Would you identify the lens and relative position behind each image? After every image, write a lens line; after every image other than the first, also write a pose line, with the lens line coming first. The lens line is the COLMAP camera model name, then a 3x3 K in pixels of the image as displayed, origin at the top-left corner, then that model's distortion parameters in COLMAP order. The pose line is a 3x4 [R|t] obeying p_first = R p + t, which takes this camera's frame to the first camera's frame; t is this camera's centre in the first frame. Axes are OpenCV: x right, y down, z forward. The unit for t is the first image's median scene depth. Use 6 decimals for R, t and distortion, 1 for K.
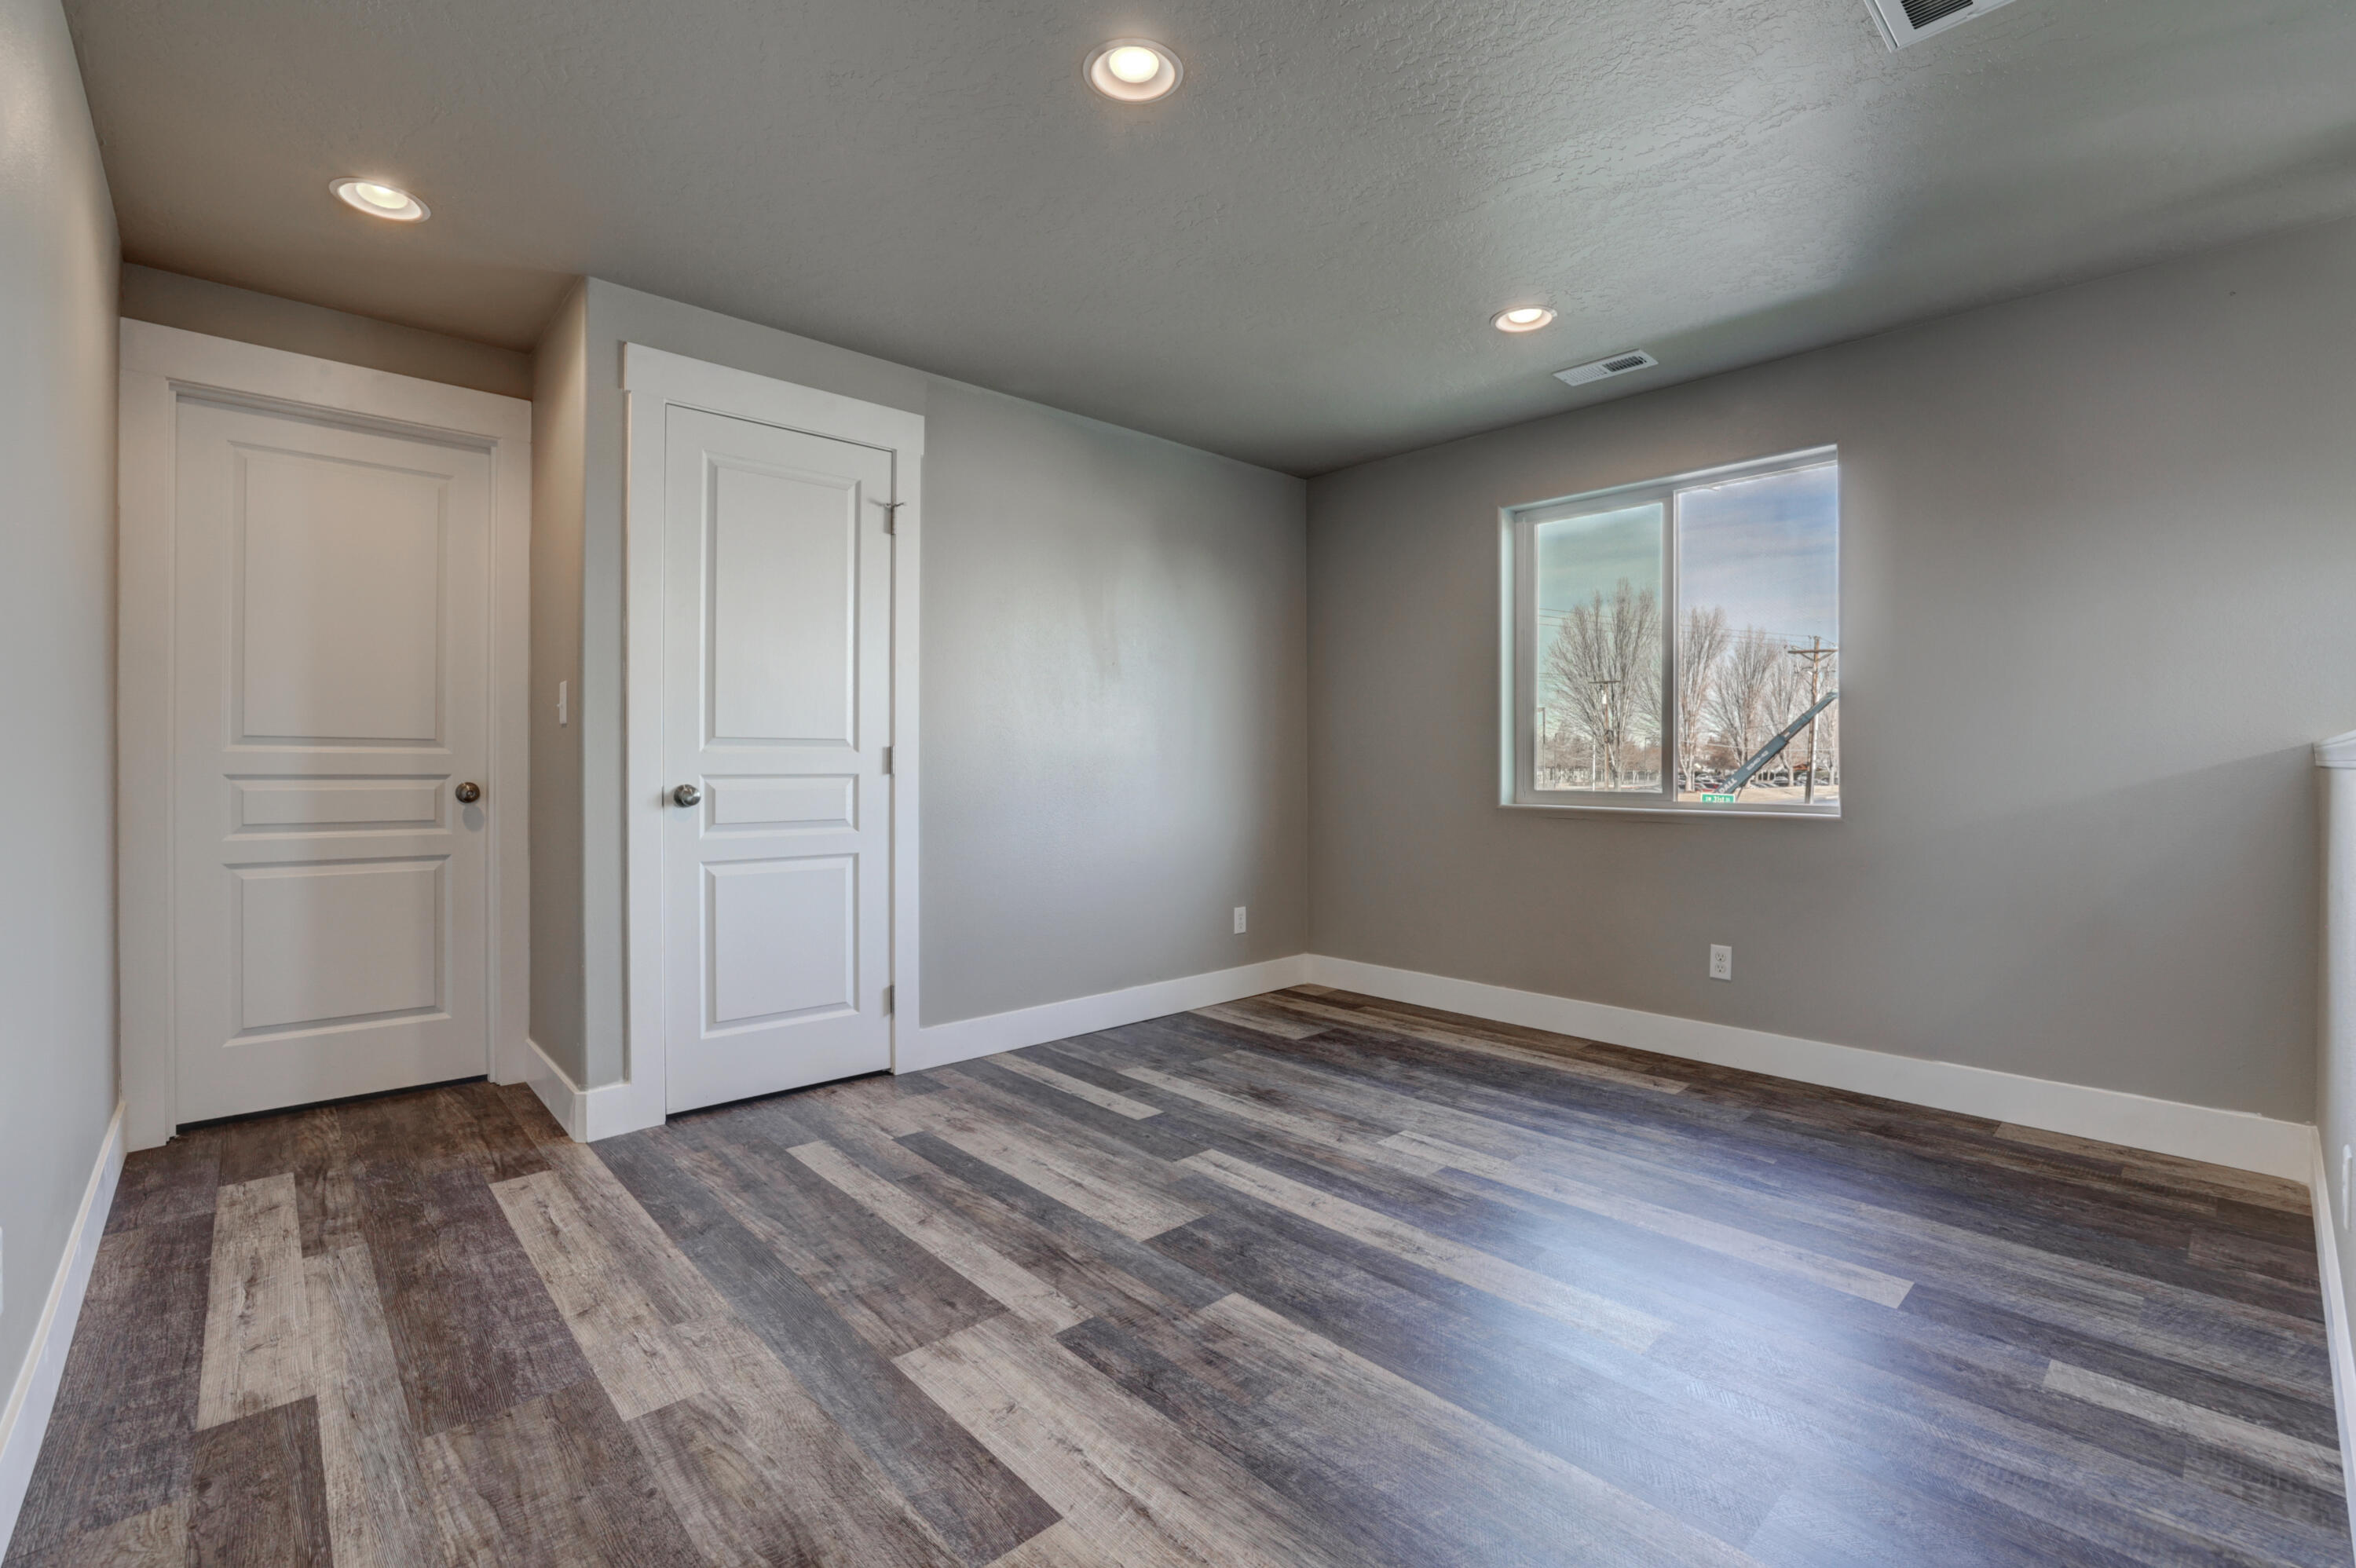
lens RADIAL K [[1019.0, 0, 1170.4], [0, 1019.0, 768.4], [0, 0, 1]] dist [-0.052920, 0.019626]
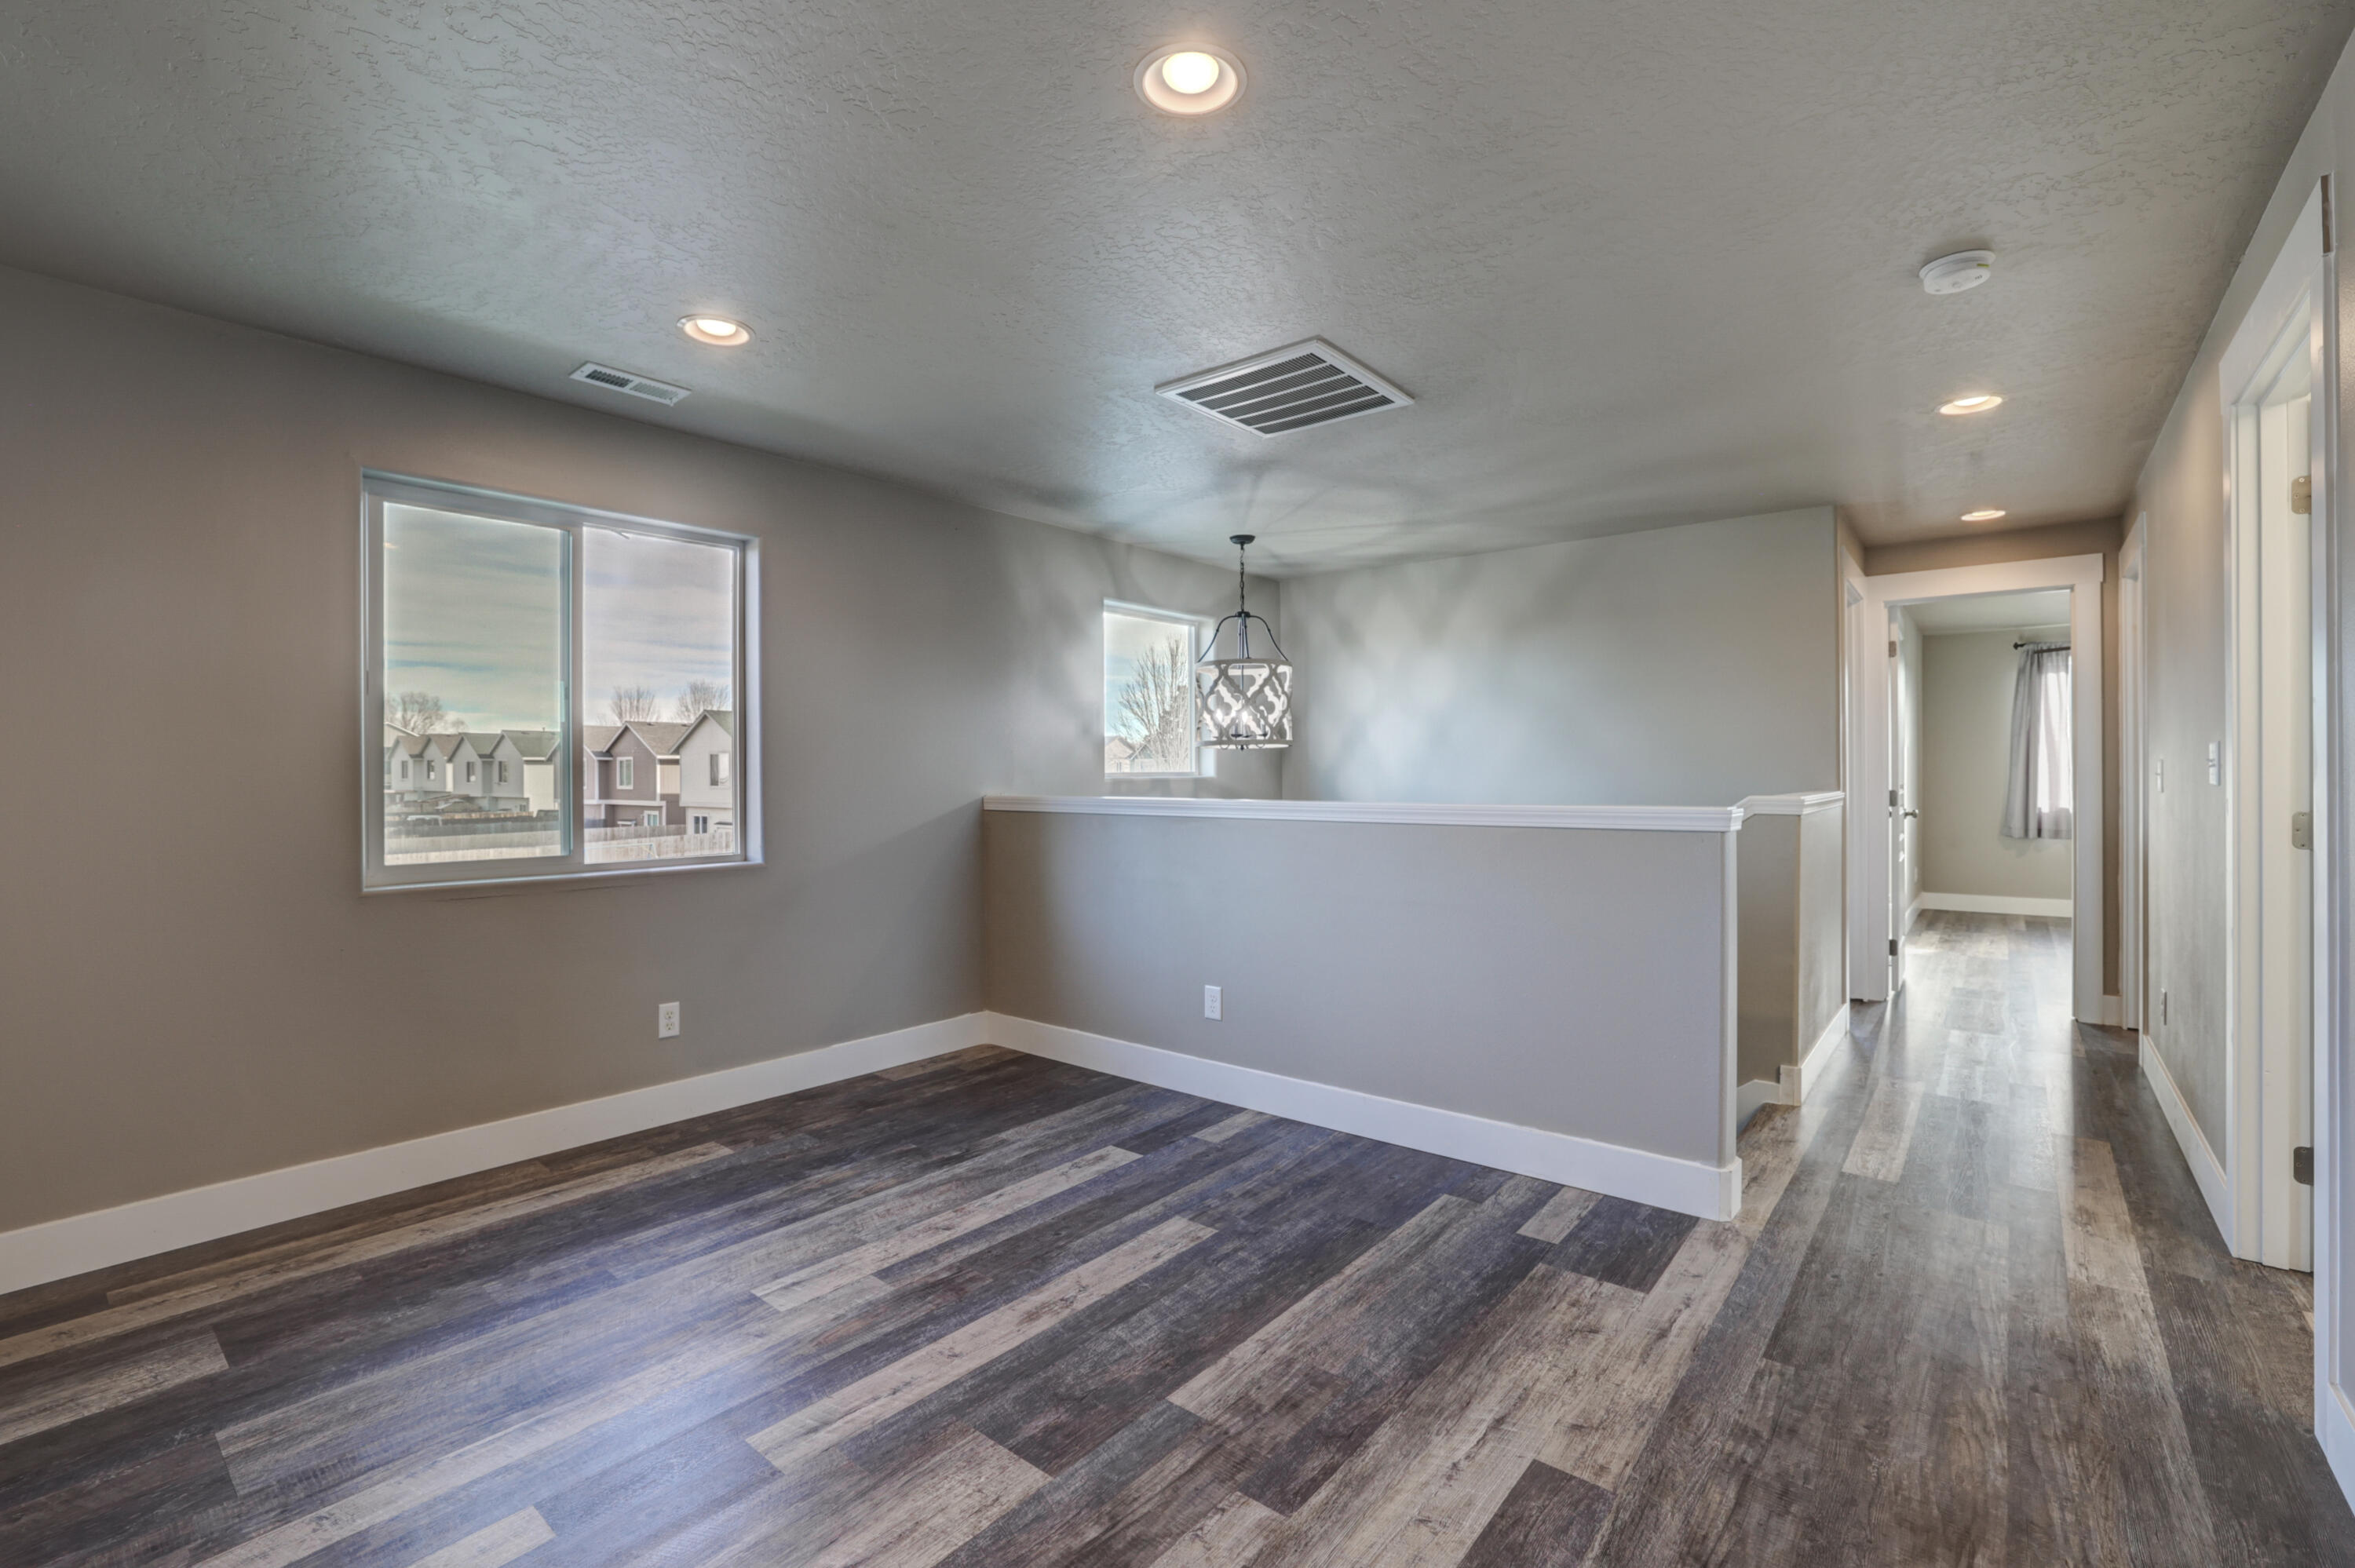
lens RADIAL K [[1018.6, 0, 1169.9], [0, 1018.6, 768.4], [0, 0, 1]] dist [-0.052920, 0.019626]
pose [[-0.126646, 0.004266, 0.991939, -0.853334], [0.009396, 0.999951, -0.003100, -0.084360], [-0.991903, 0.008928, -0.126680, 1.050418]]
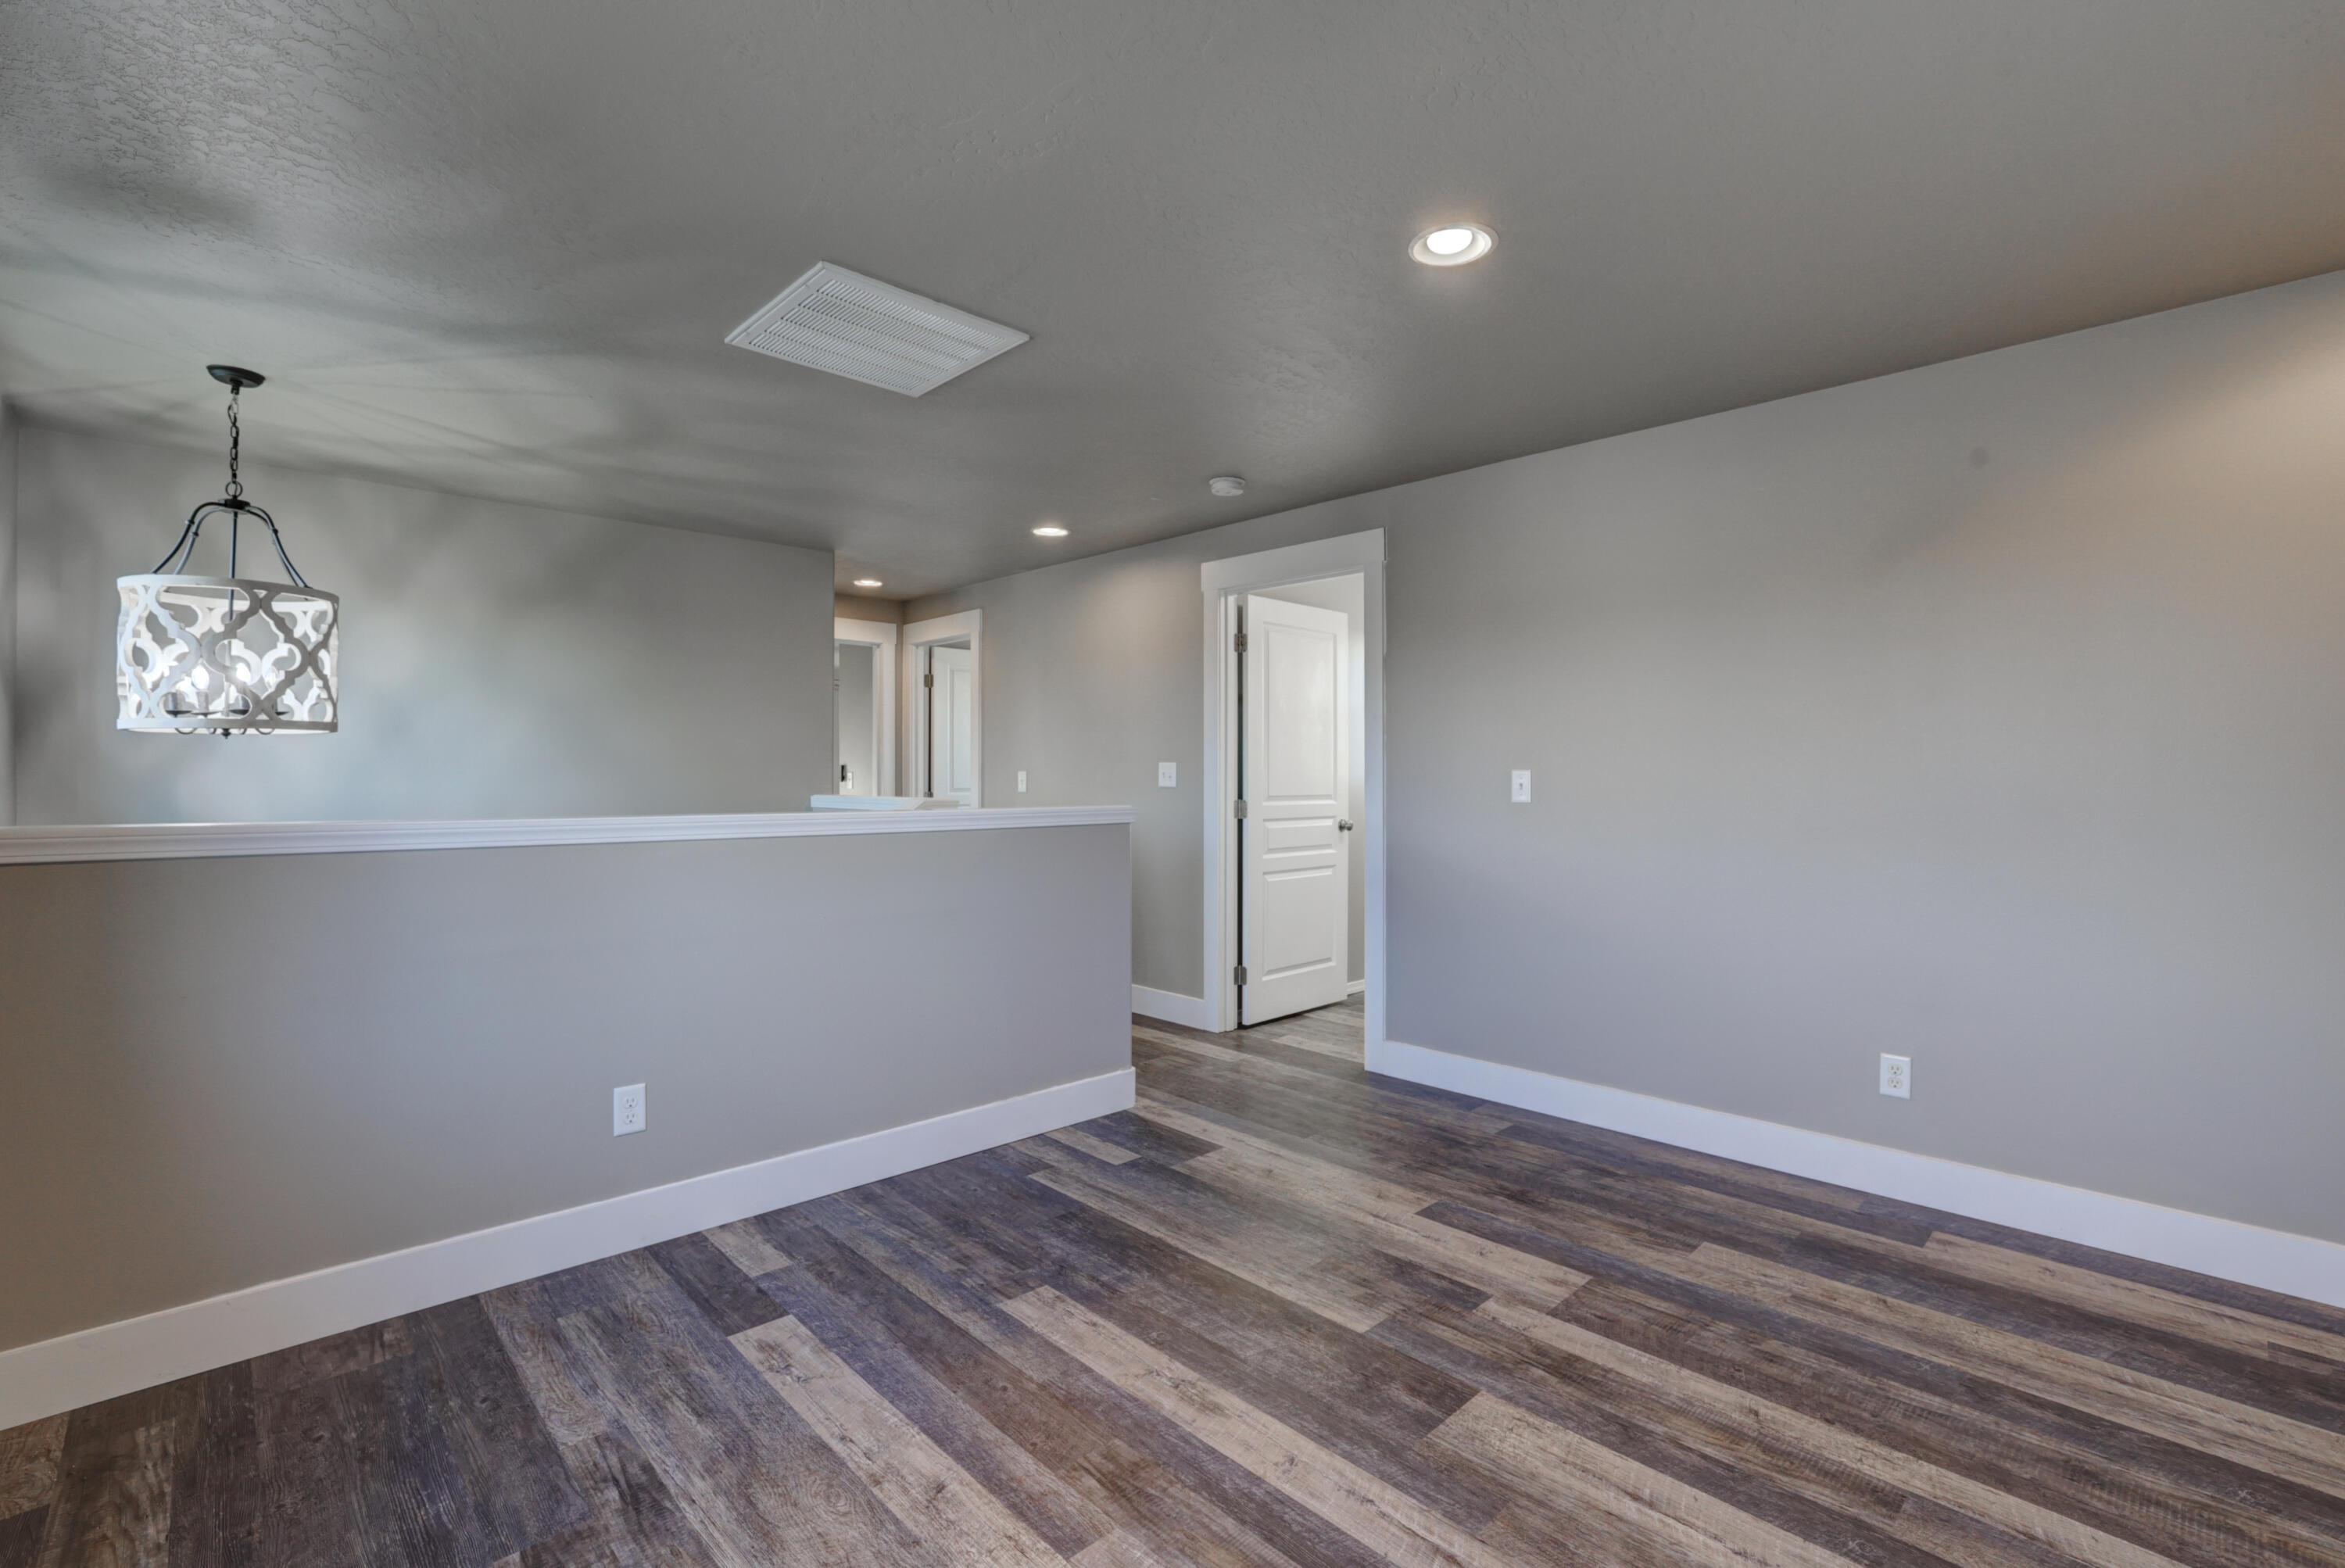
lens RADIAL K [[1047.5, 0, 1158.7], [0, 1047.5, 737.4], [0, 0, 1]] dist [-0.027877, 0.000571]
pose [[-0.999844, -0.006215, -0.016533, 0.292294], [-0.005633, 0.999372, -0.034996, -0.086559], [0.016740, -0.034897, -0.999251, 2.034140]]
